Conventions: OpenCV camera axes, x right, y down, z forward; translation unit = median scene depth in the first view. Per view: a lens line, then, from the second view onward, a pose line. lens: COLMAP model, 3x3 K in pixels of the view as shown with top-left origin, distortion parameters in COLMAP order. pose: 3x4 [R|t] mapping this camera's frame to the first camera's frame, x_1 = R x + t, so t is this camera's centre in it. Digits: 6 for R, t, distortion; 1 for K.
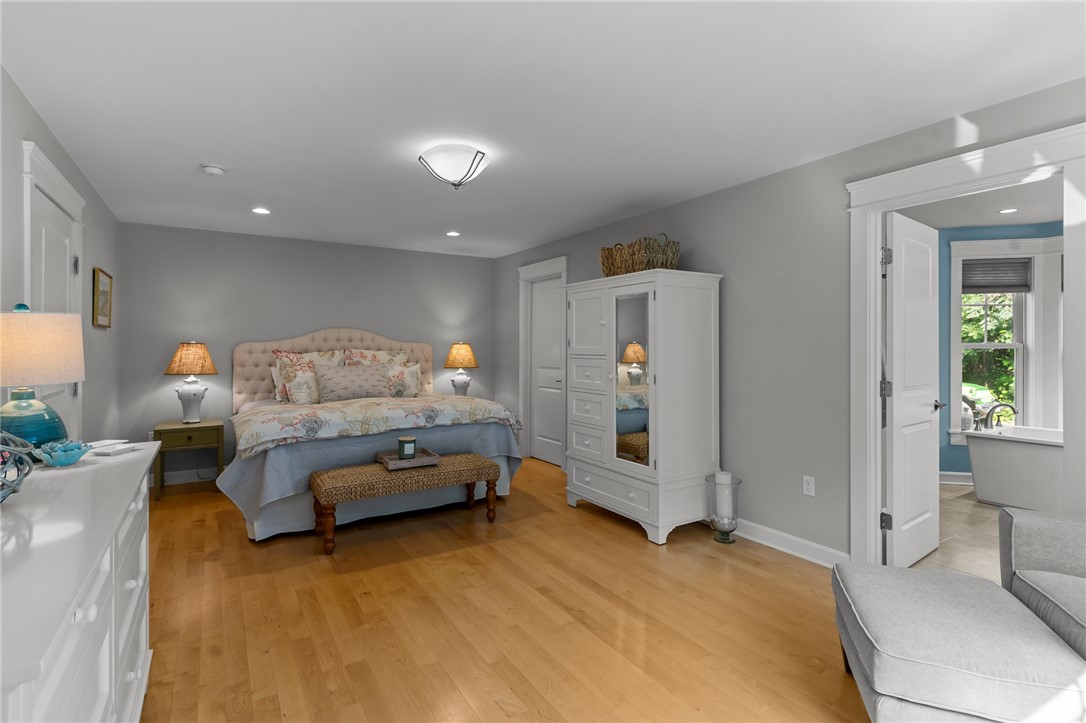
lens RADIAL K [[530.1, 0, 544.2], [0, 530.1, 321.6], [0, 0, 1]] dist [0.002804, 0.000322]
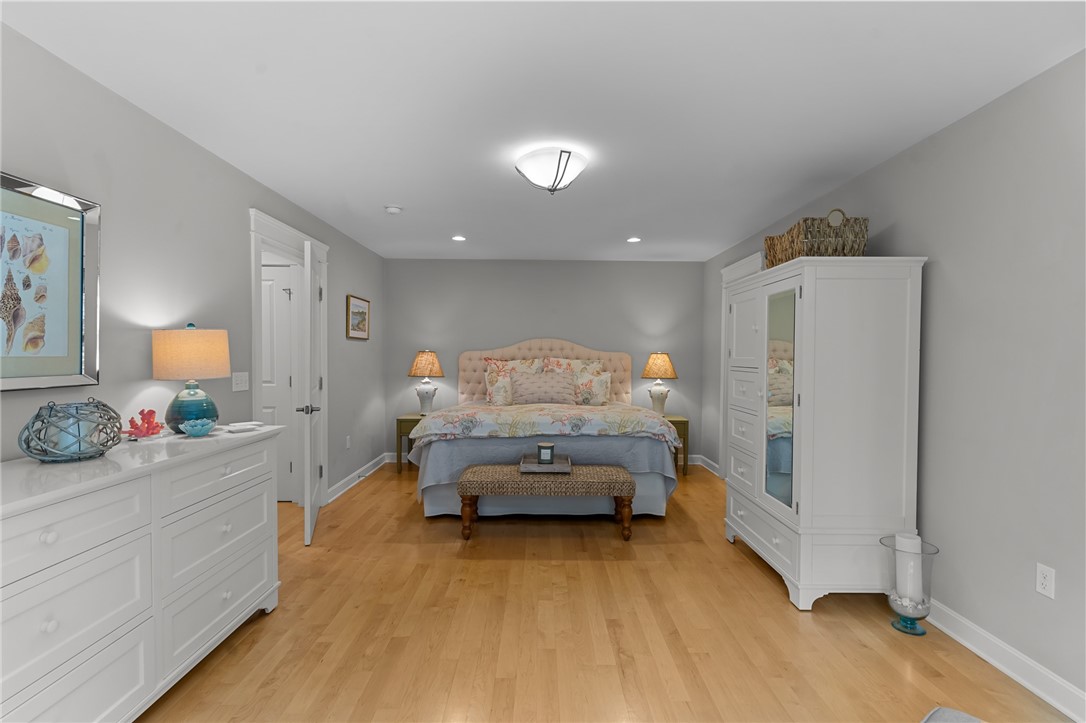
lens RADIAL K [[521.7, 0, 540.7], [0, 521.7, 348.6], [0, 0, 1]] dist [0.003323, 0.000241]
pose [[0.848263, 0.001048, -0.529574, 0.265816], [0.016153, 0.999482, 0.027851, 0.005220], [0.529329, -0.032179, 0.847806, 0.135511]]
